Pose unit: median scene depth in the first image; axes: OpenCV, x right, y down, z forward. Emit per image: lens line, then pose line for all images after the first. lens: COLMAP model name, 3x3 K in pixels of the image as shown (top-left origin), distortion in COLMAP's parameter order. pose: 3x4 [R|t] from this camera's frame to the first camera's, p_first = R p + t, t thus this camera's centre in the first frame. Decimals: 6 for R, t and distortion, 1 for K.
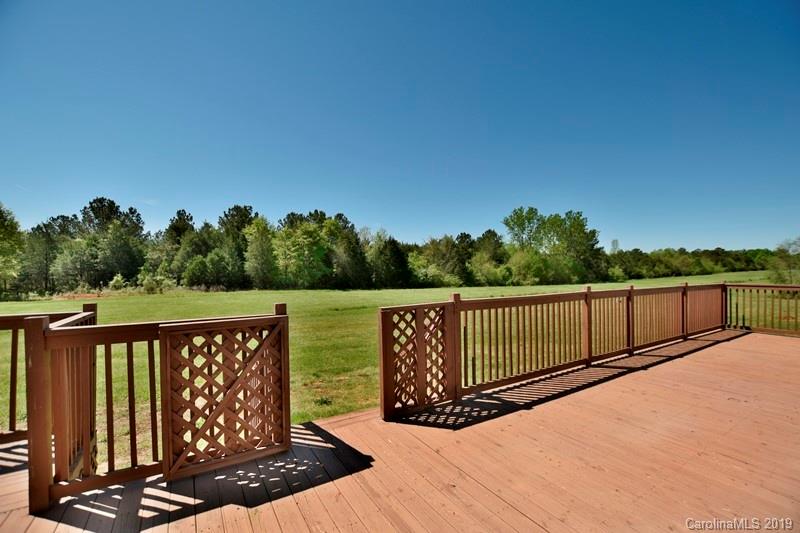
lens RADIAL K [[353.1, 0, 400.0], [0, 353.1, 266.3], [0, 0, 1]] dist [-0.026341, 0.000910]
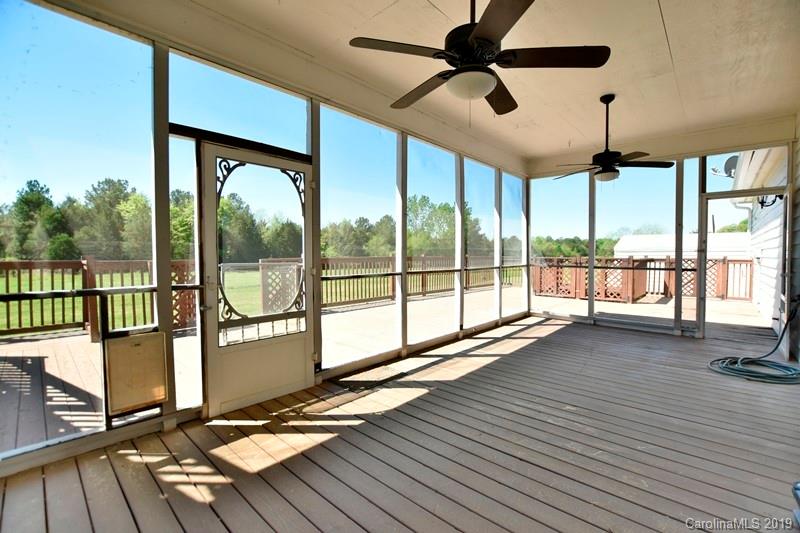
lens RADIAL K [[353.1, 0, 402.6], [0, 353.1, 269.3], [0, 0, 1]] dist [-0.026341, 0.000910]
pose [[0.962074, -0.006632, 0.272707, 0.014725], [-0.007836, 0.998620, 0.051930, 0.006118], [-0.272675, -0.052097, 0.960695, -0.070435]]
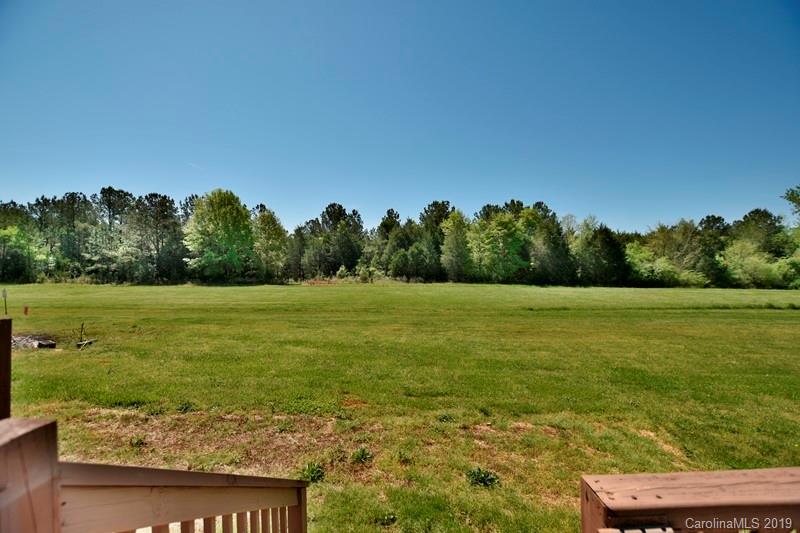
lens RADIAL K [[353.1, 0, 402.8], [0, 353.1, 266.8], [0, 0, 1]] dist [-0.026341, 0.000910]
pose [[0.857211, 0.013596, -0.514786, -0.003047], [-0.002965, 0.999765, 0.021467, 0.000537], [0.514957, -0.016876, 0.857050, 0.049007]]
